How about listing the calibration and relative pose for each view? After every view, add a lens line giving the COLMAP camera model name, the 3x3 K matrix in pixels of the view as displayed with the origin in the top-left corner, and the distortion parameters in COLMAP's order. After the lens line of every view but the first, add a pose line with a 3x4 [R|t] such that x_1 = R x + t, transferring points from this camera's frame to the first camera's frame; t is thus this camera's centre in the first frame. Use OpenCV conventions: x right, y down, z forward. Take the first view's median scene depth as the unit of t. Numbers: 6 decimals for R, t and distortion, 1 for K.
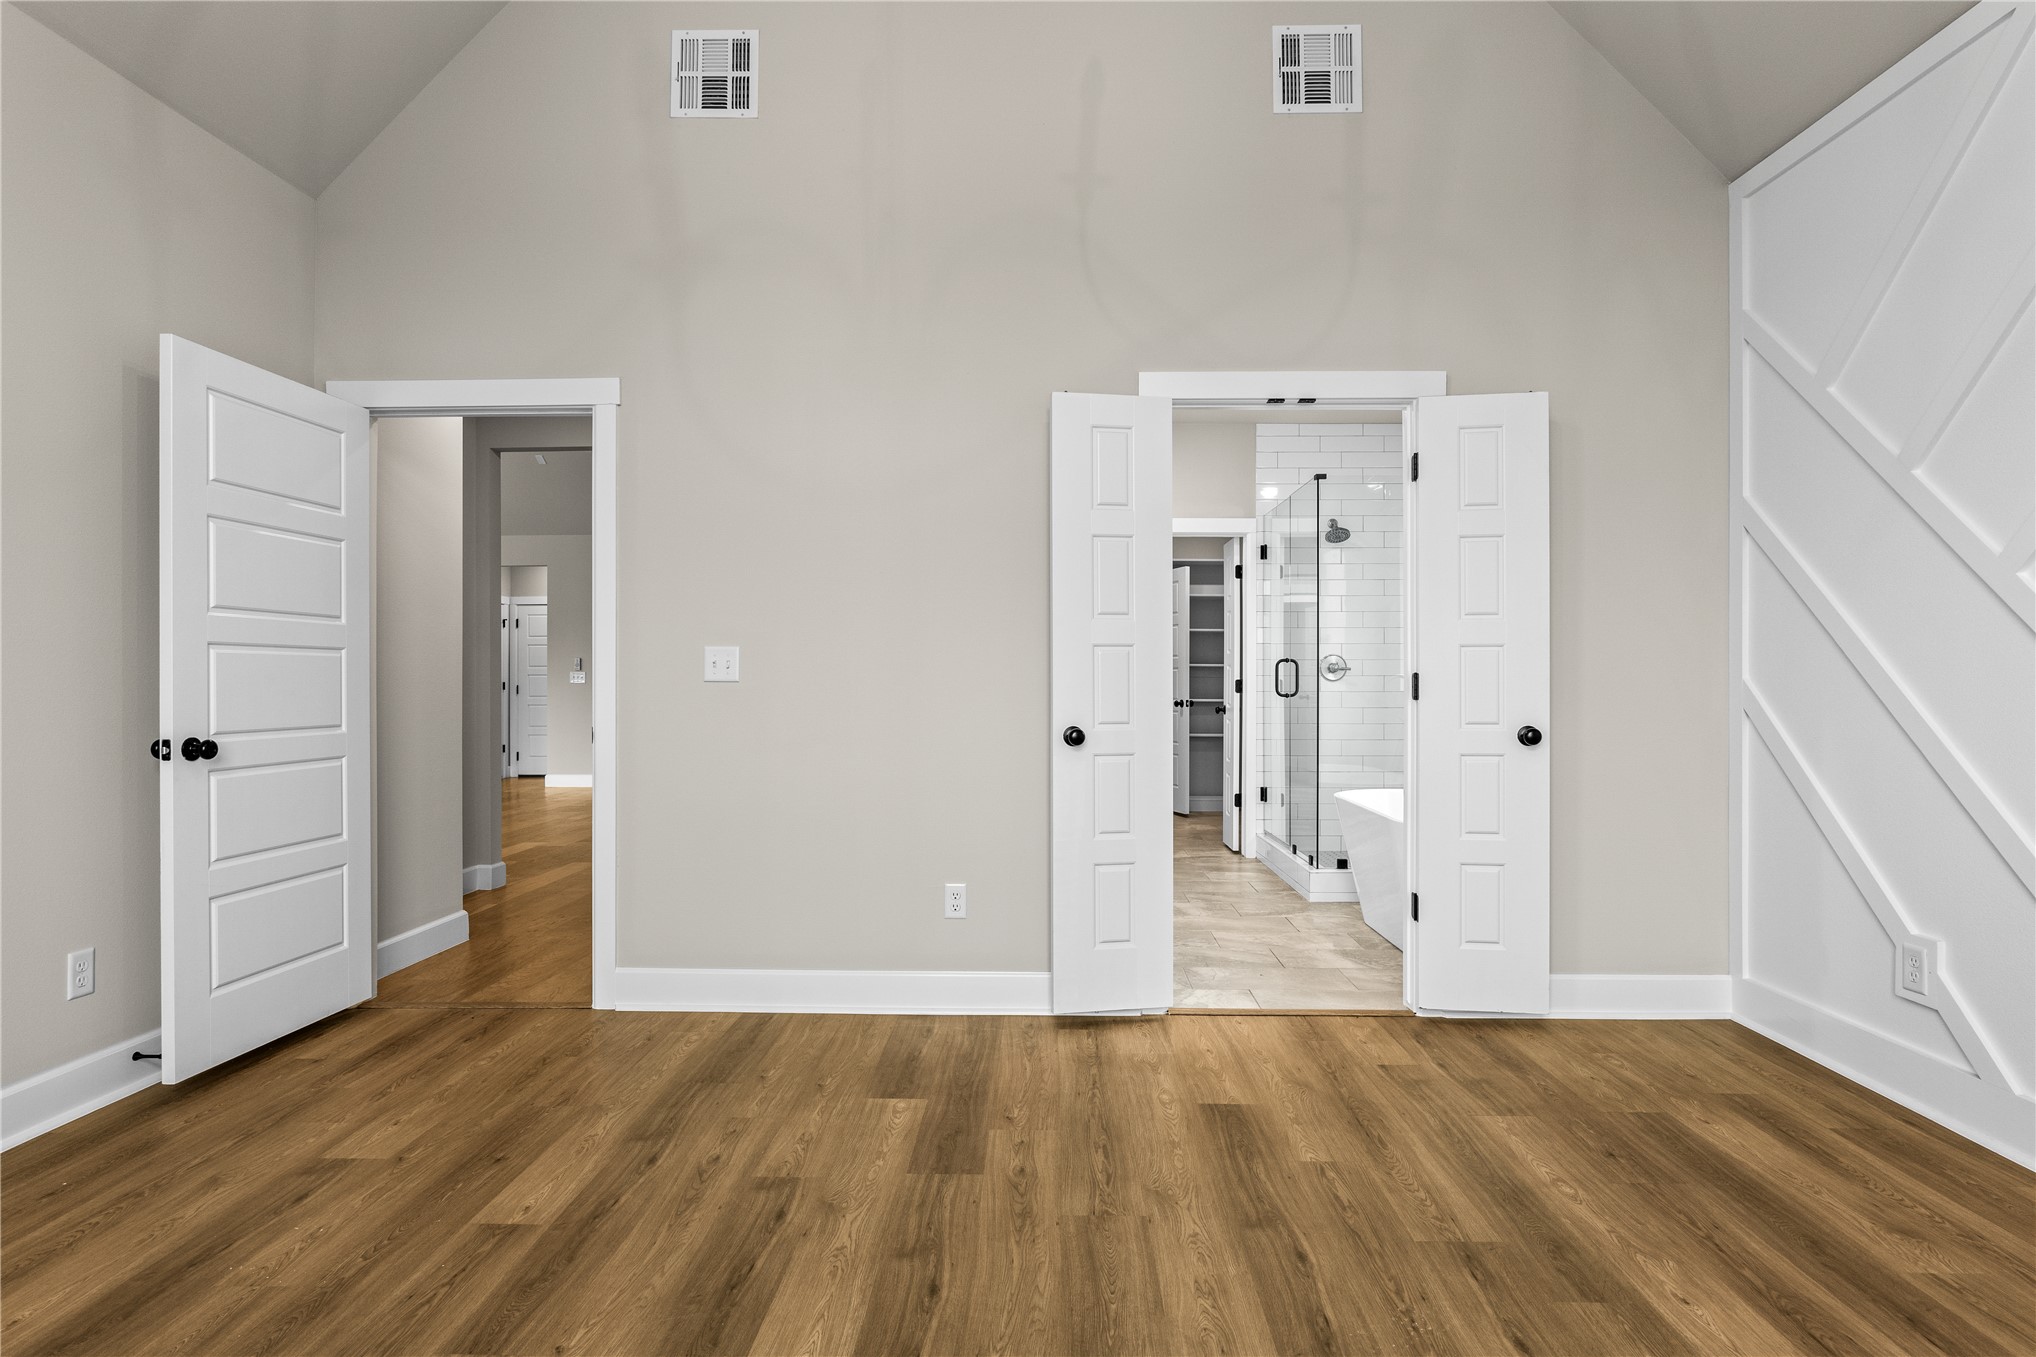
lens RADIAL K [[1082.2, 0, 1021.3], [0, 1082.2, 677.0], [0, 0, 1]] dist [-0.029436, 0.015640]
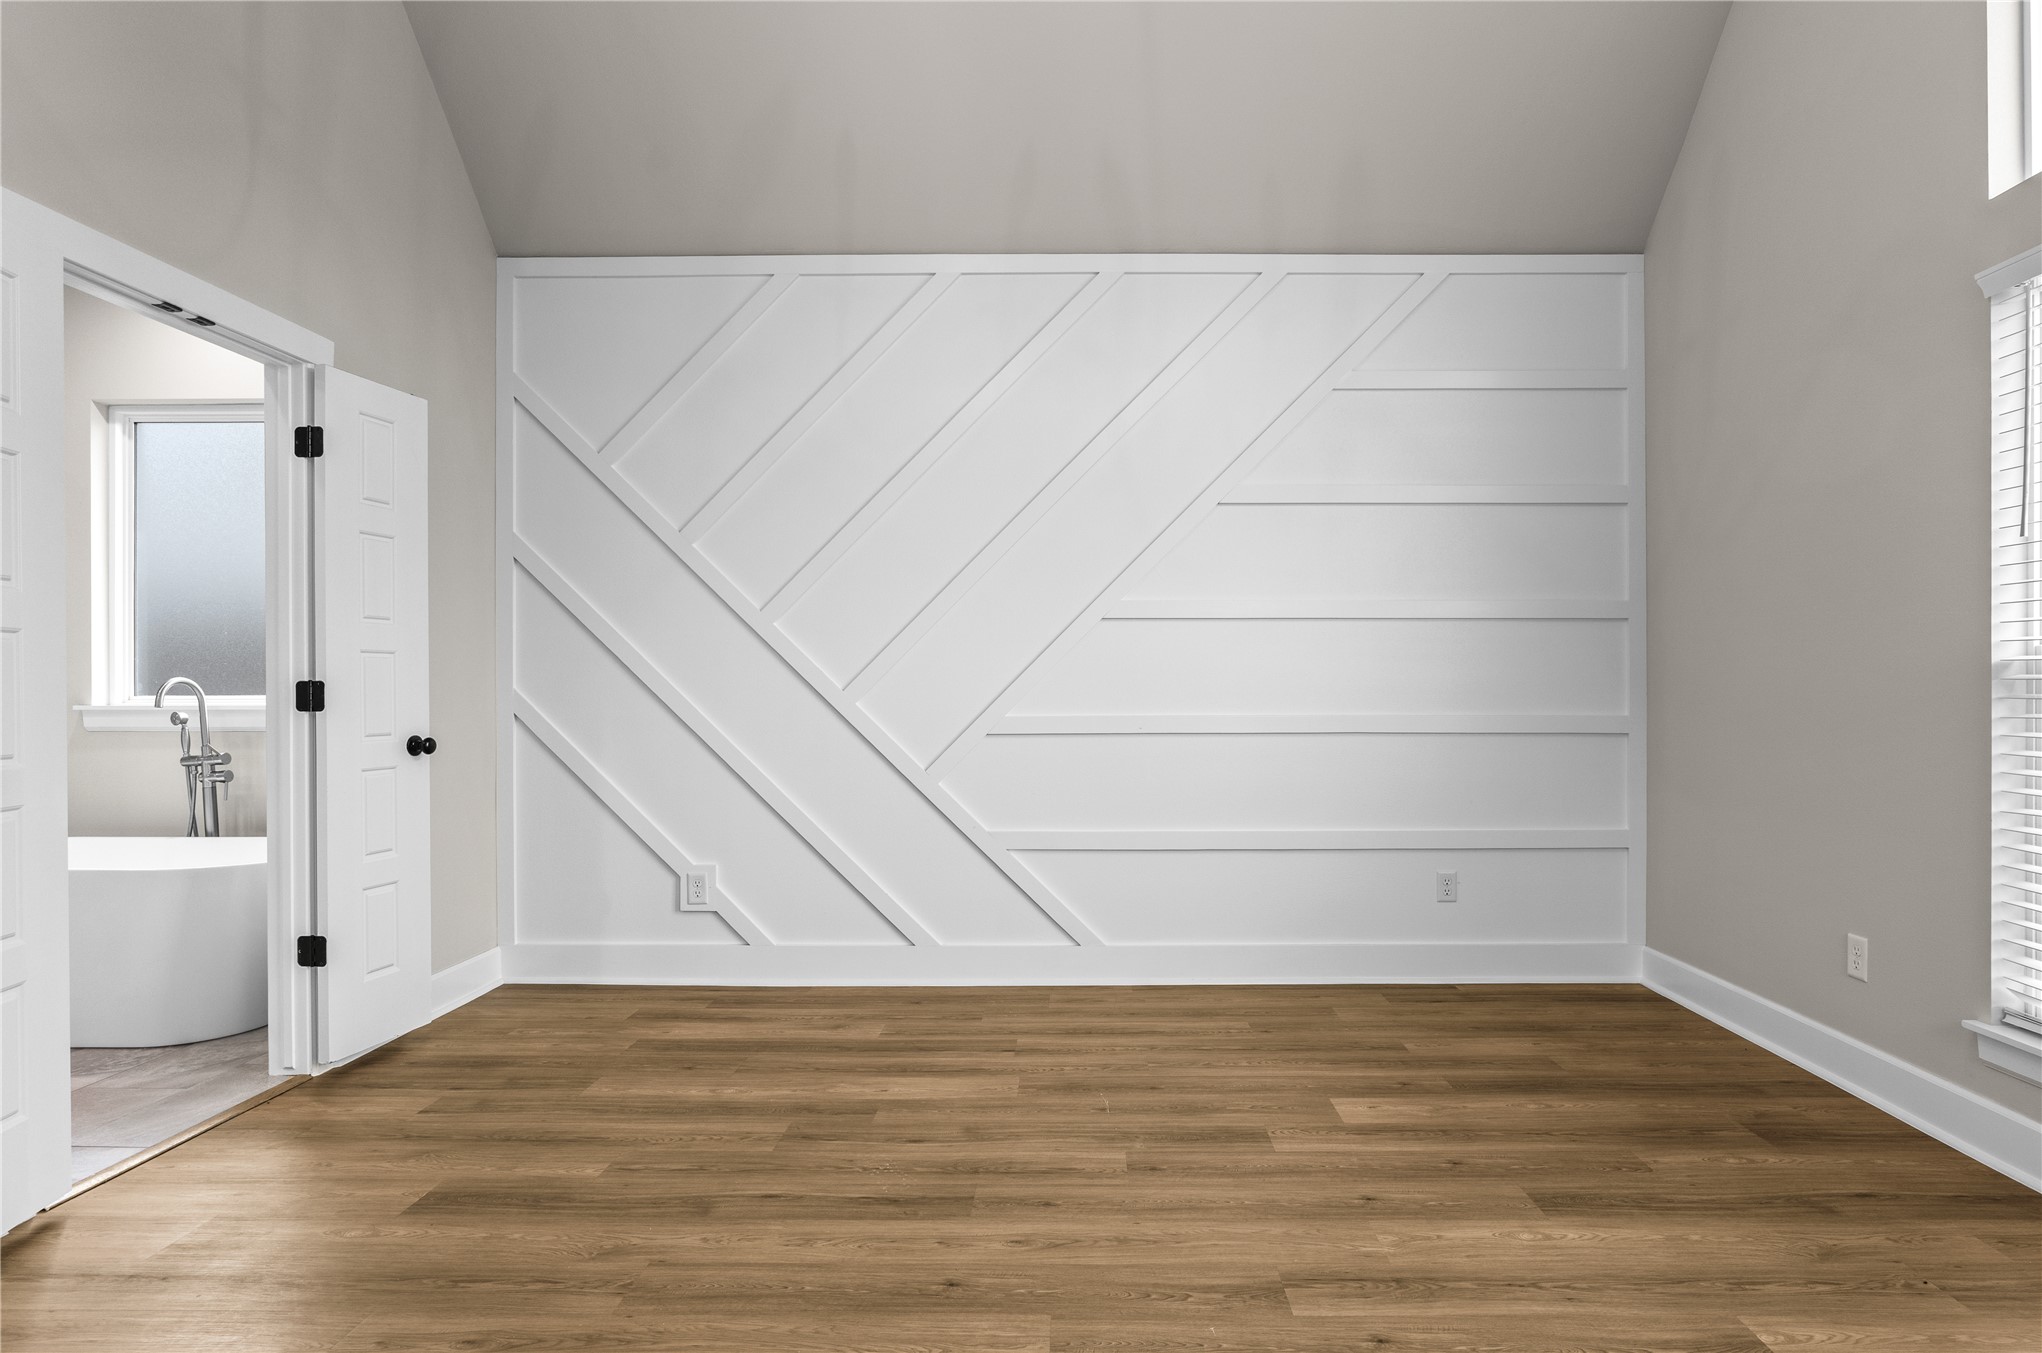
lens RADIAL K [[1095.9, 0, 1079.8], [0, 1095.9, 689.7], [0, 0, 1]] dist [-0.030671, 0.022491]
pose [[-0.020691, 0.001500, 0.999785, -0.720640], [-0.004575, 0.999988, -0.001595, 0.002904], [-0.999775, -0.004607, -0.020684, 0.559149]]
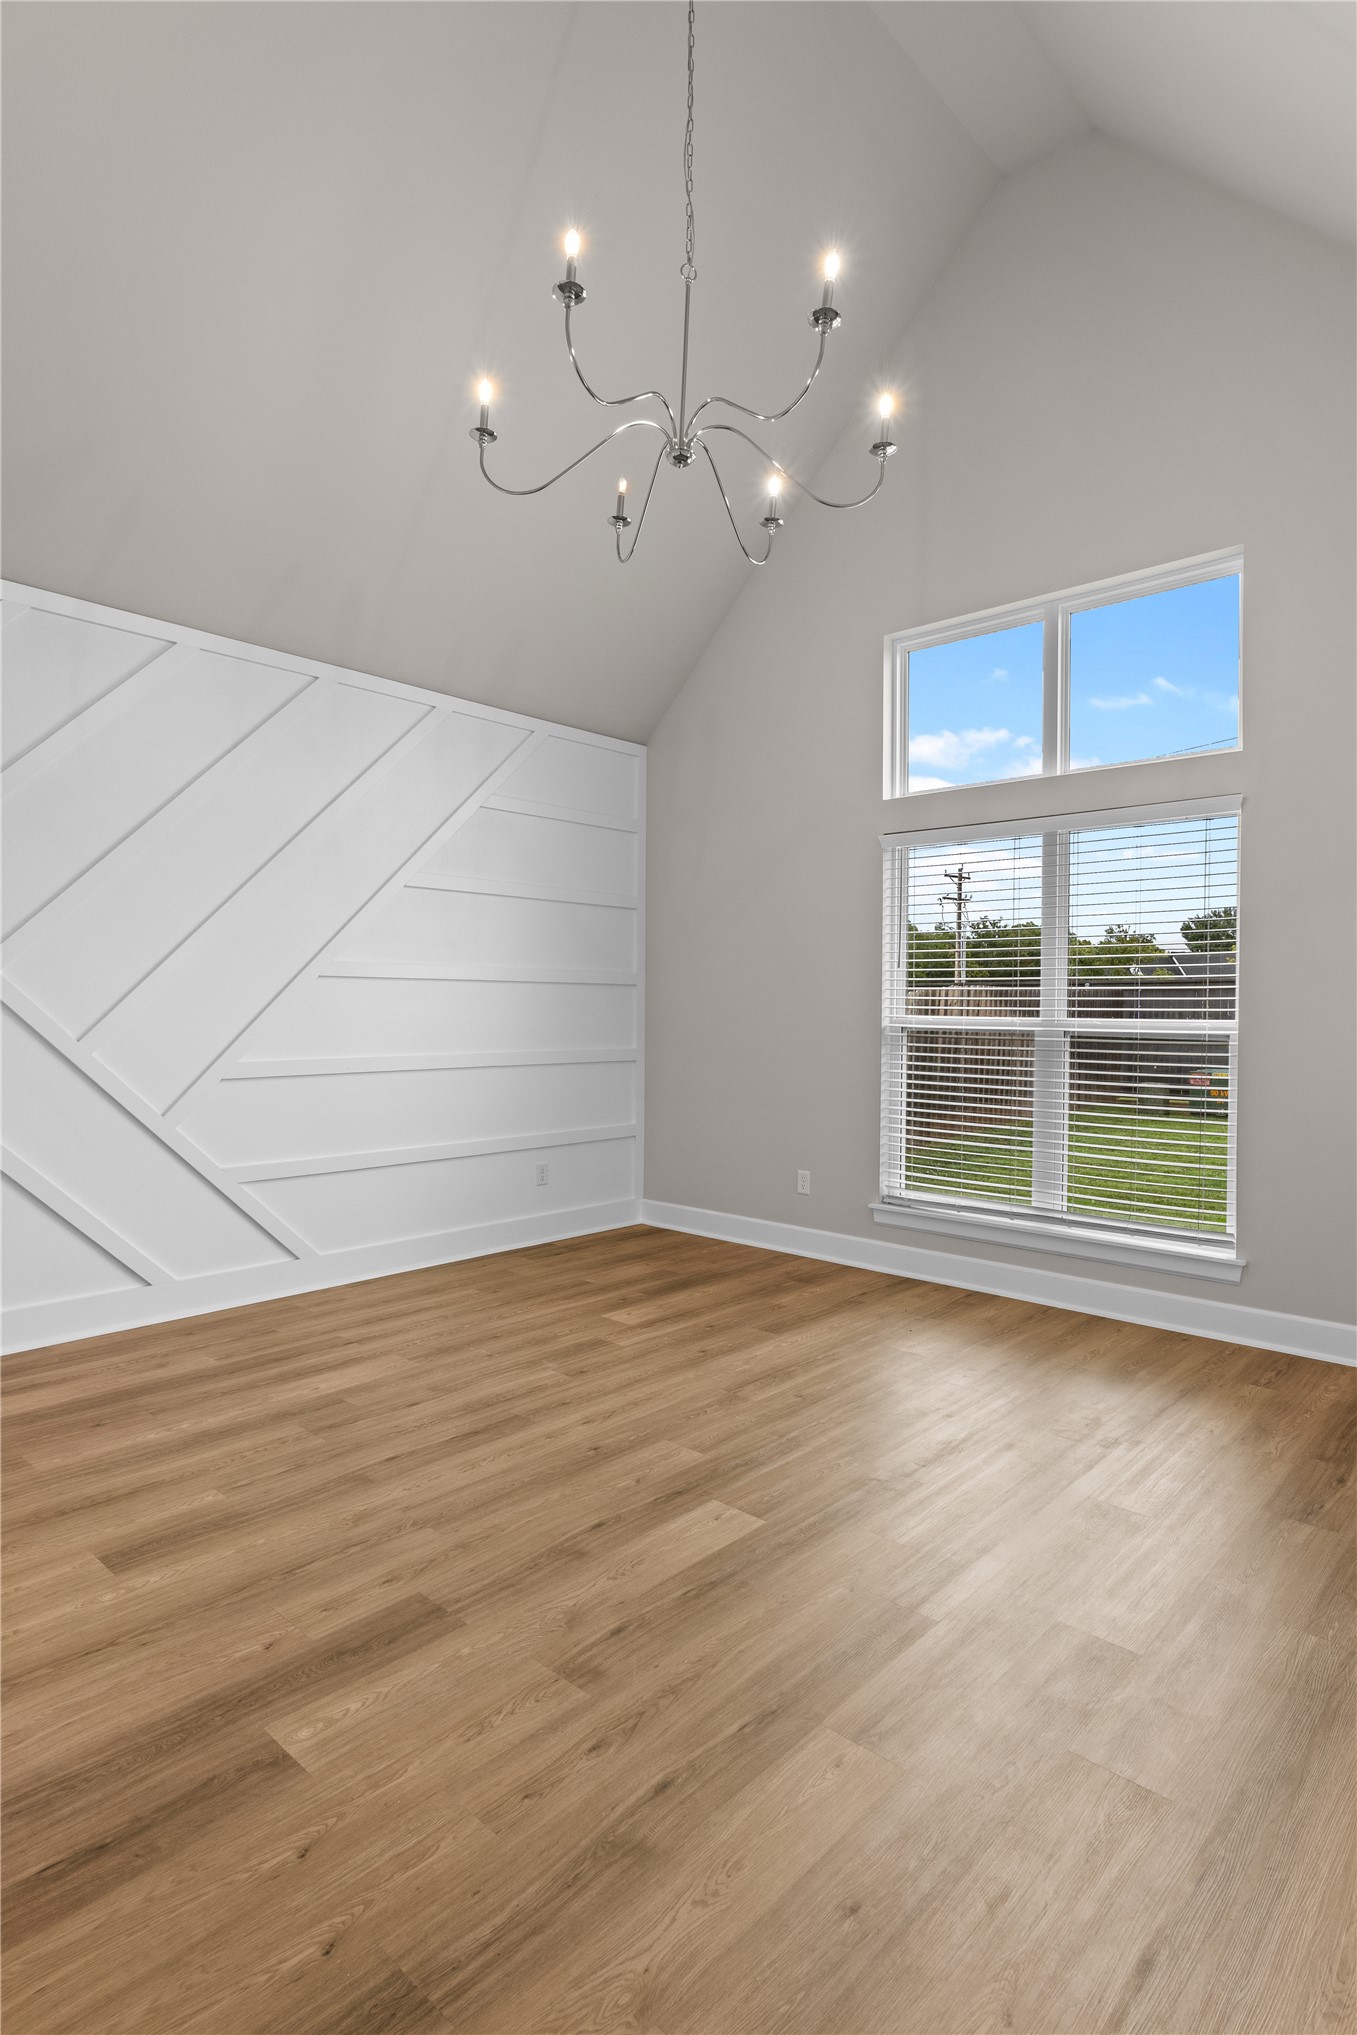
lens RADIAL K [[1058.8, 0, 672.9], [0, 1058.8, 1006.4], [0, 0, 1]] dist [-0.029245, 0.015420]
pose [[-0.748510, -0.008675, 0.663067, -0.767916], [-0.013558, 0.999906, -0.002223, -0.057405], [-0.662985, -0.010654, -0.748557, 1.454953]]
